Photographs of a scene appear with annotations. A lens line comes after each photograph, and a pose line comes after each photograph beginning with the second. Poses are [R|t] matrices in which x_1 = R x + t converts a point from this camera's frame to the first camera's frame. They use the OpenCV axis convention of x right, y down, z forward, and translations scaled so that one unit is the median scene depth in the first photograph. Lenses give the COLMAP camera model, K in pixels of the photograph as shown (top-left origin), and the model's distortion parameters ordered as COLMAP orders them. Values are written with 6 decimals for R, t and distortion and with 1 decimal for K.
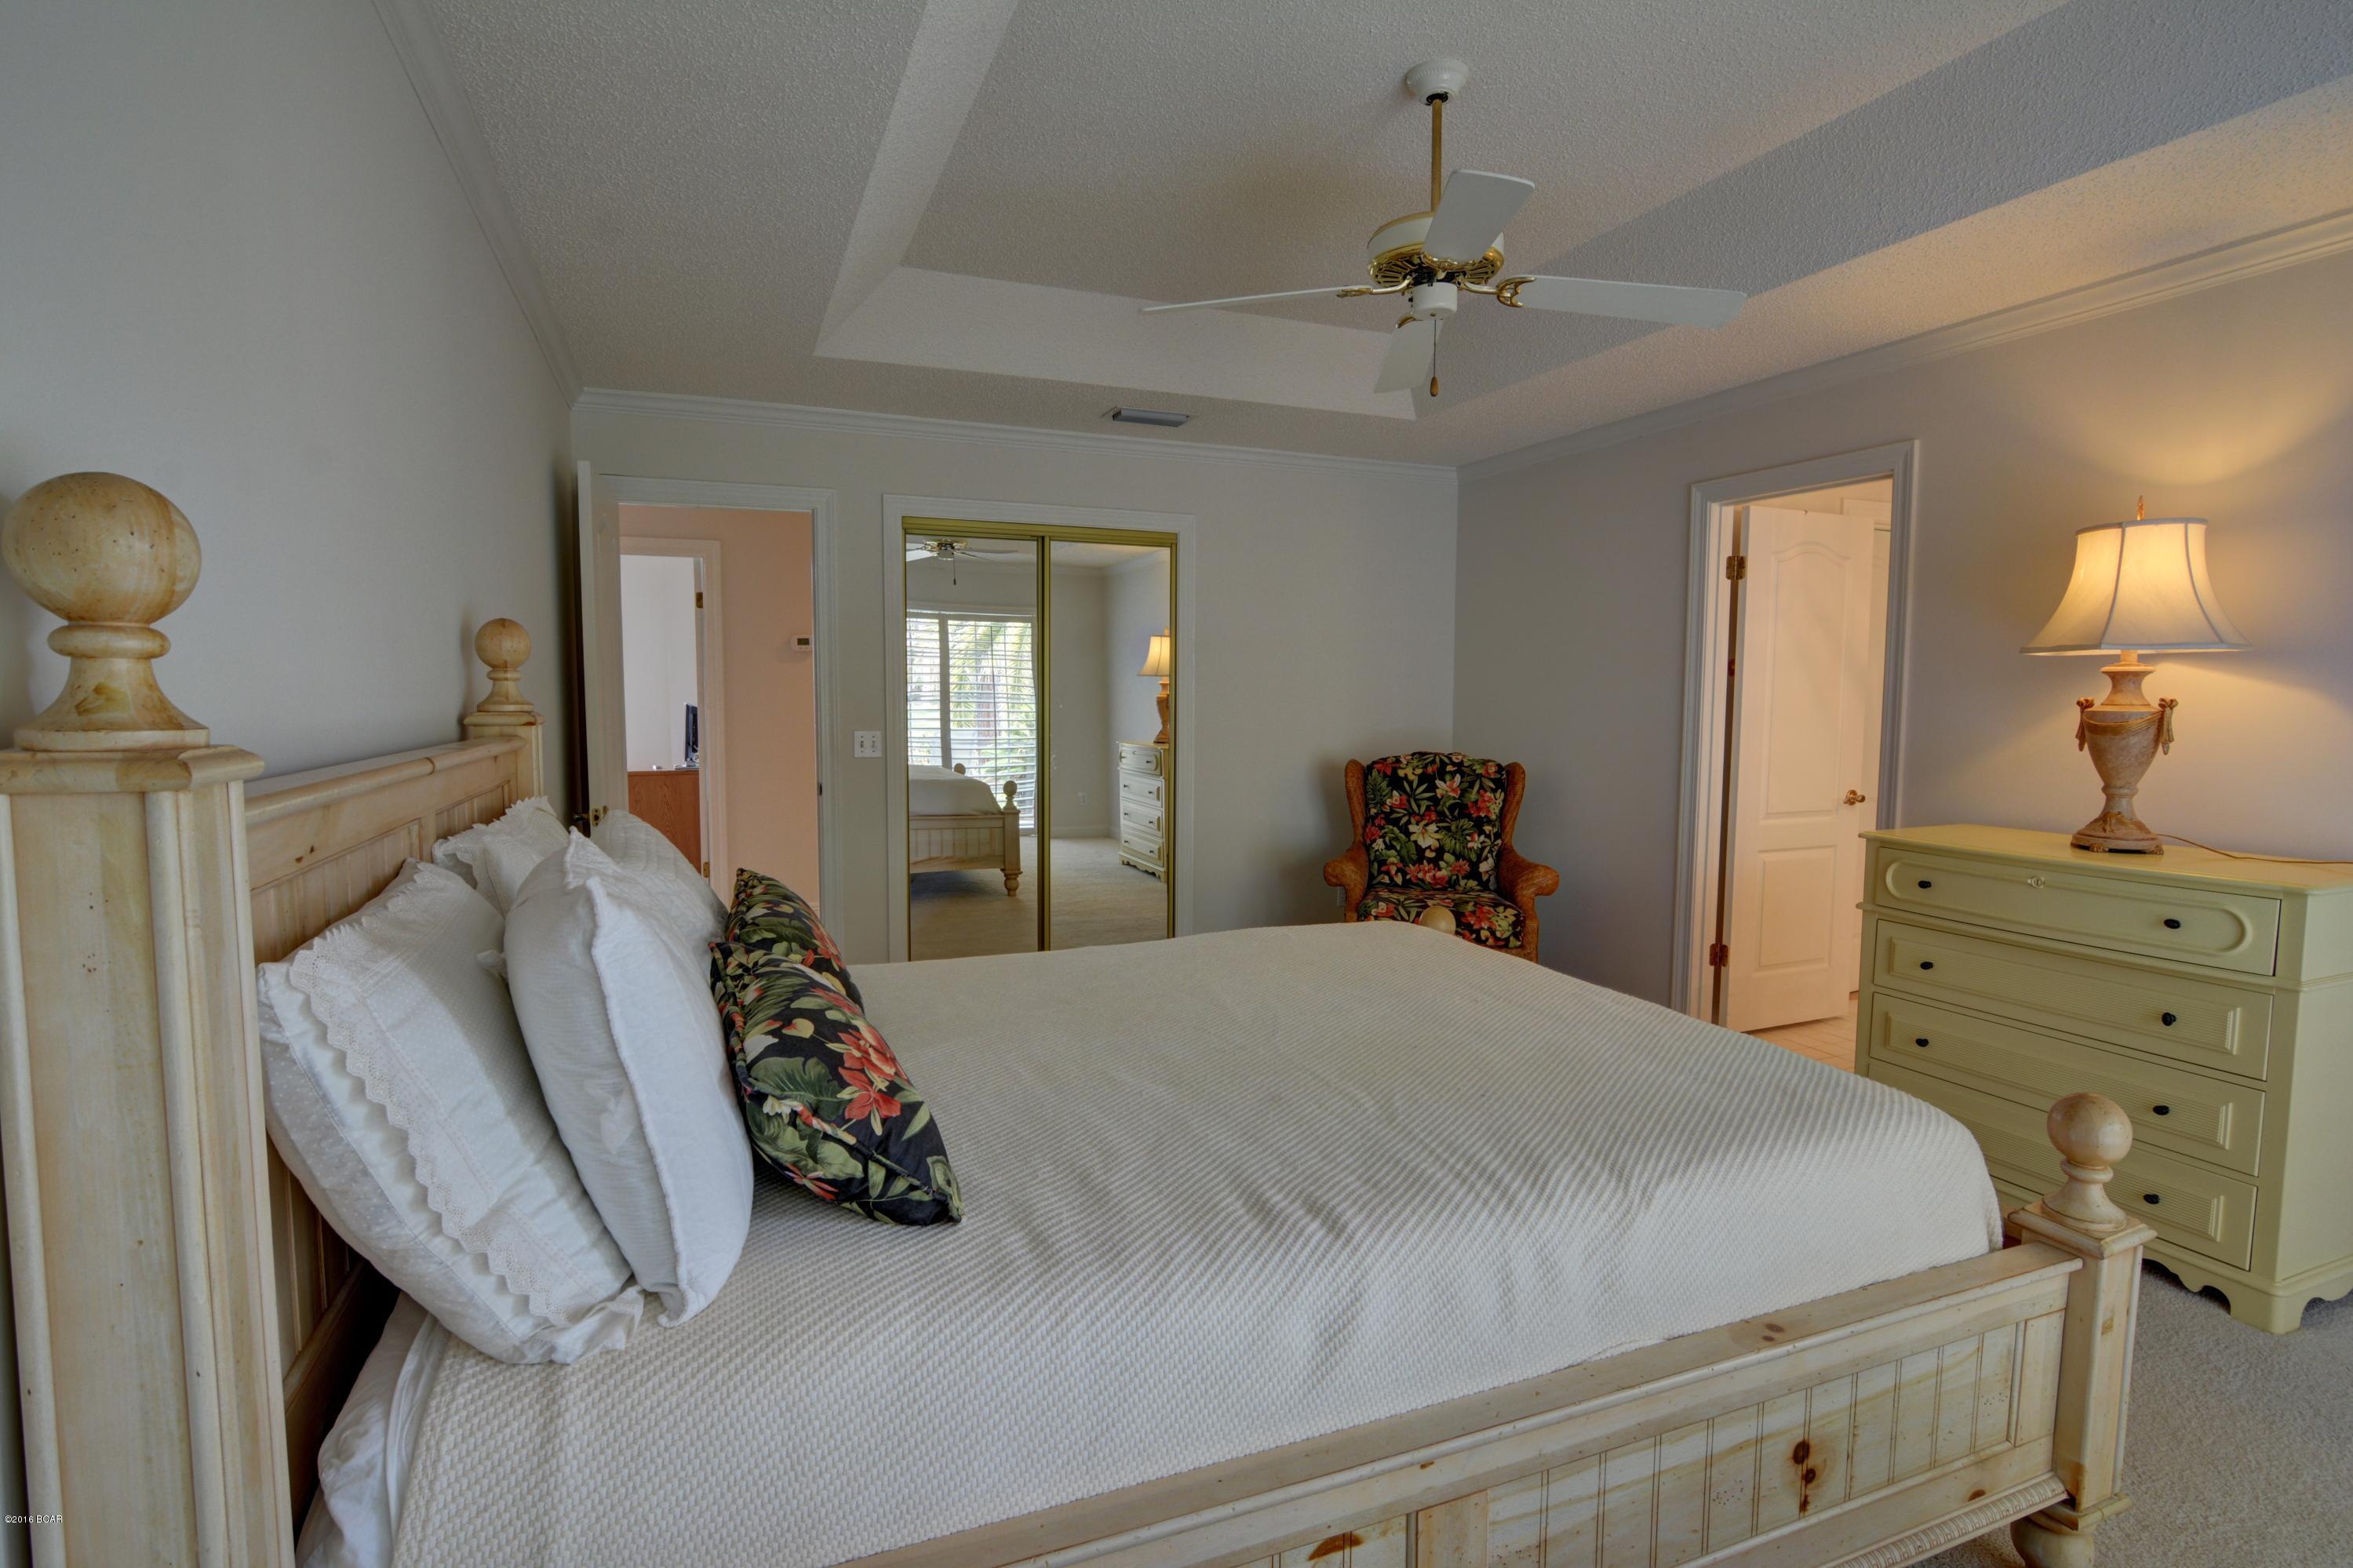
lens RADIAL K [[1144.9, 0, 1161.9], [0, 1144.9, 785.7], [0, 0, 1]] dist [-0.032577, 0.010367]
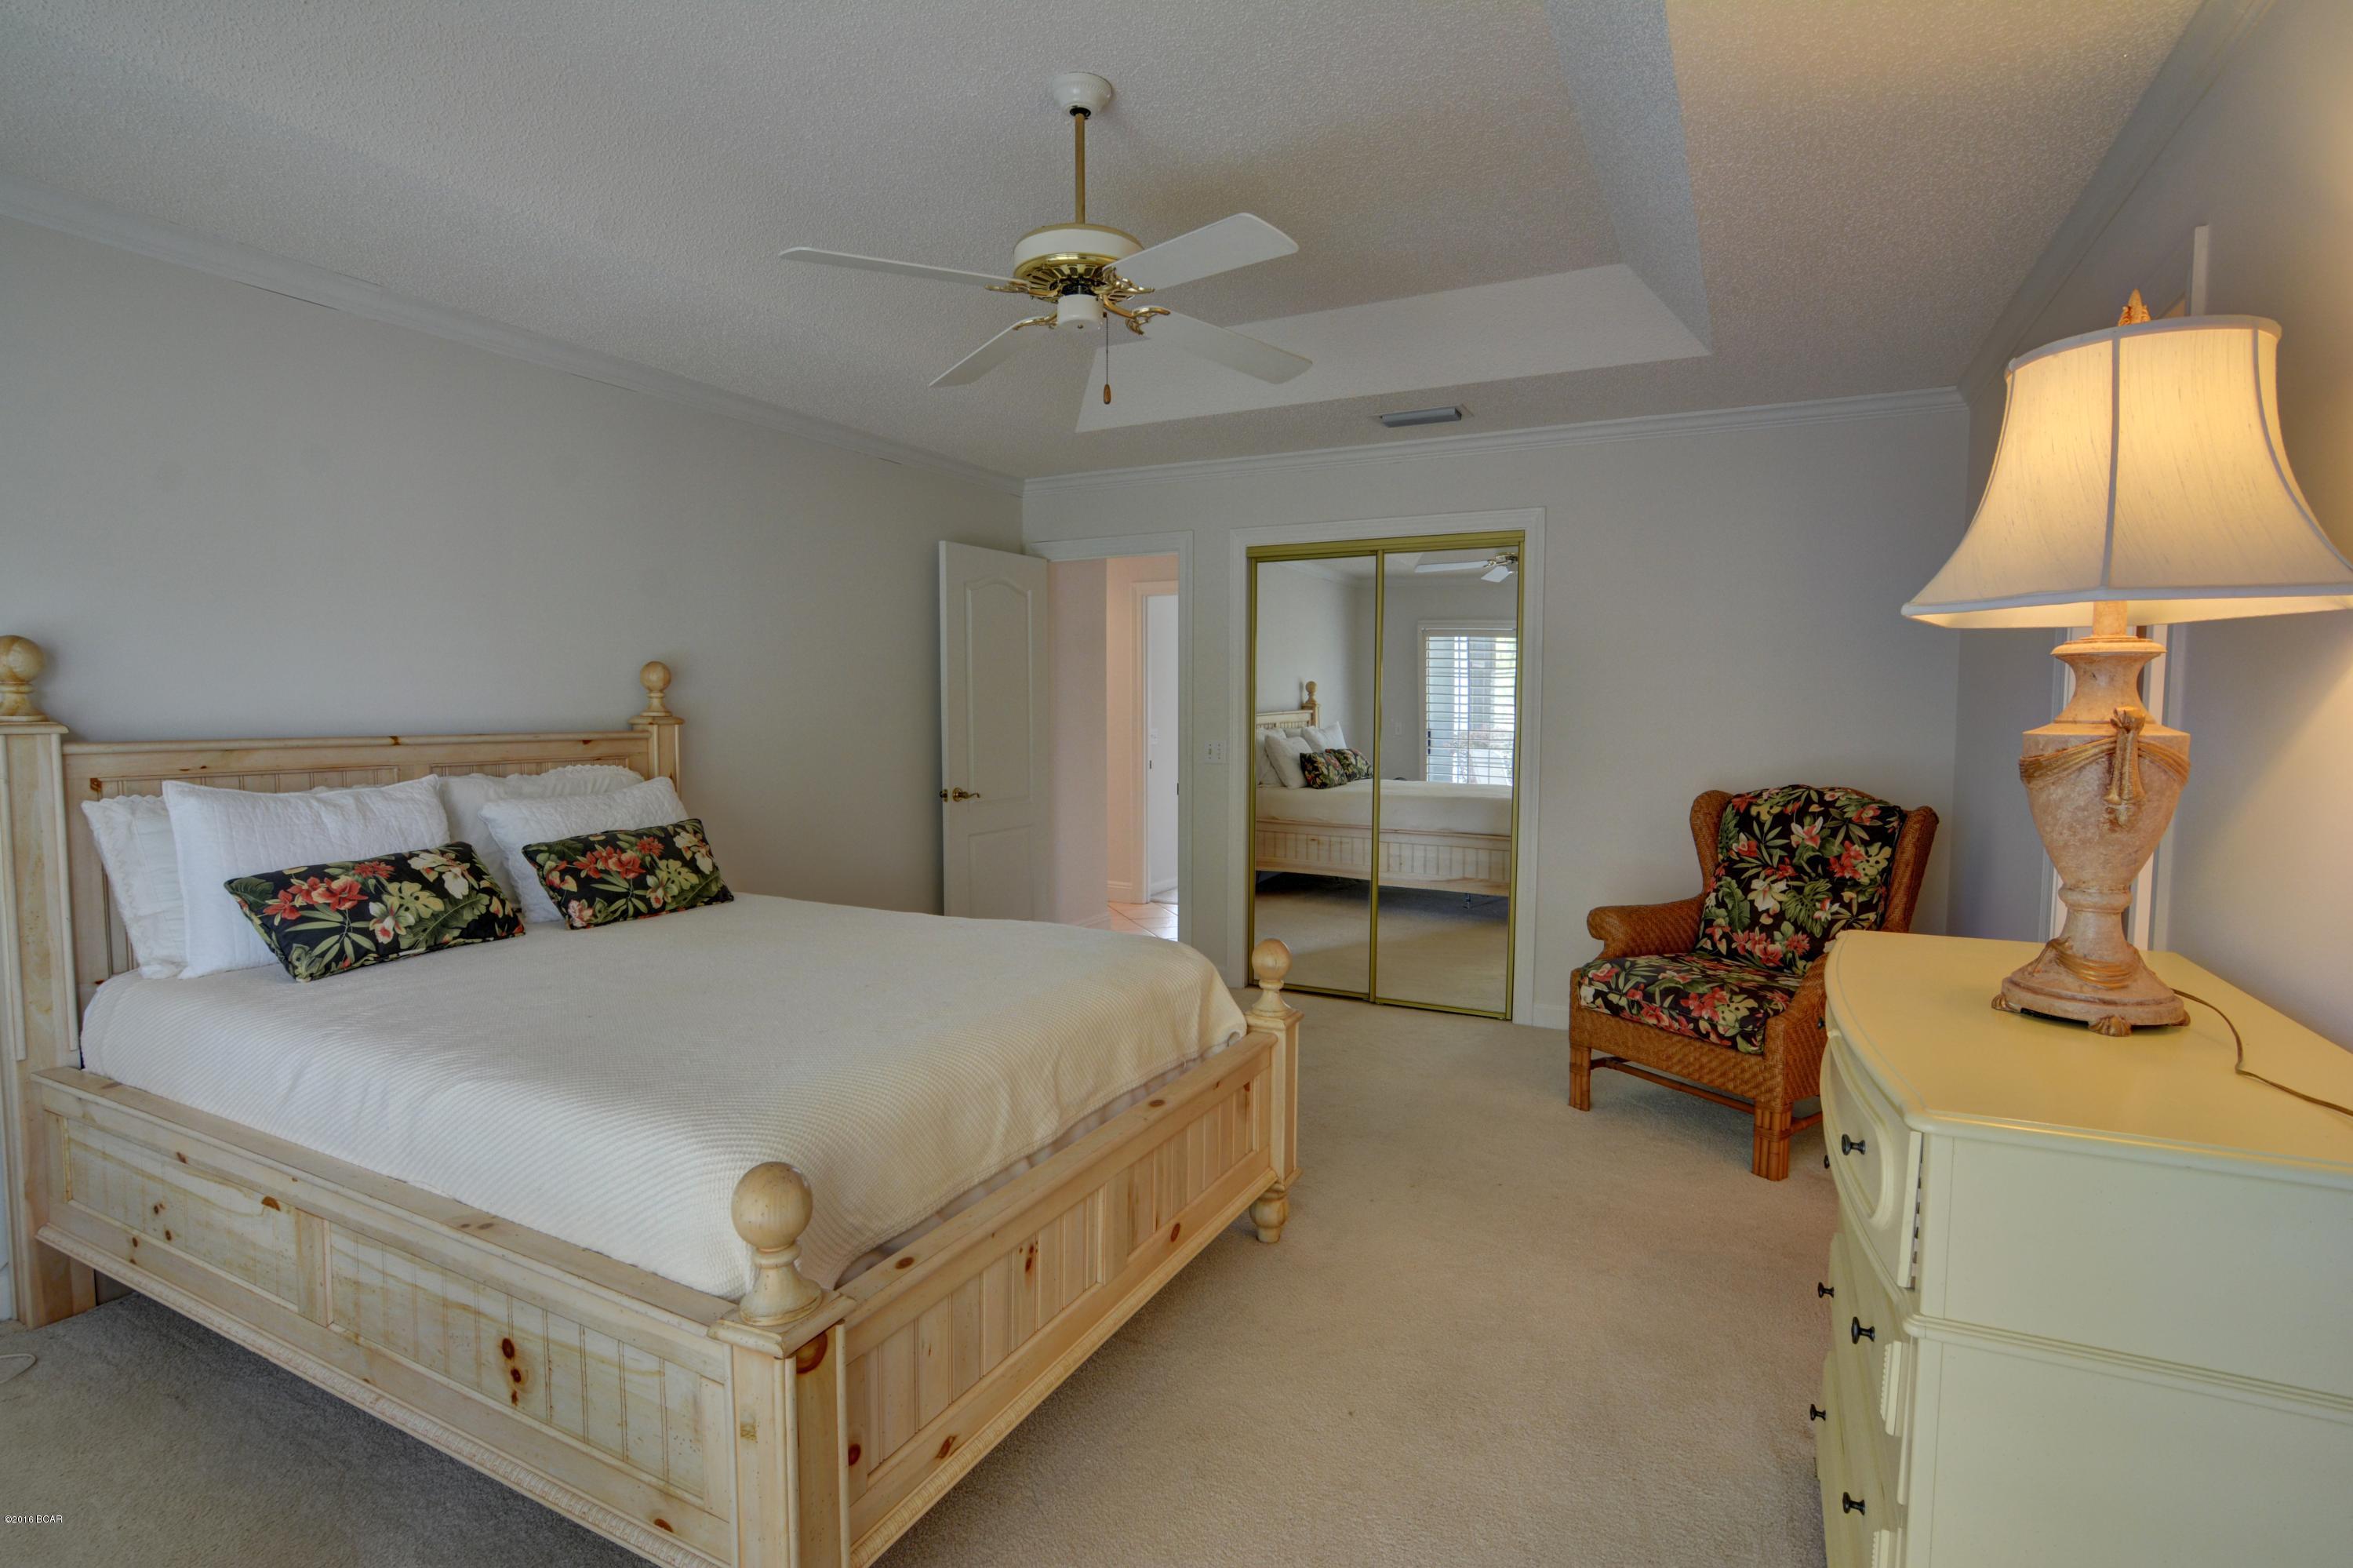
lens RADIAL K [[1145.1, 0, 1161.9], [0, 1145.1, 785.7], [0, 0, 1]] dist [-0.032577, 0.010367]
pose [[0.652422, 0.050767, -0.756154, 0.535564], [-0.061279, 0.998021, 0.014132, -0.014613], [0.755374, 0.037116, 0.654242, 0.207363]]
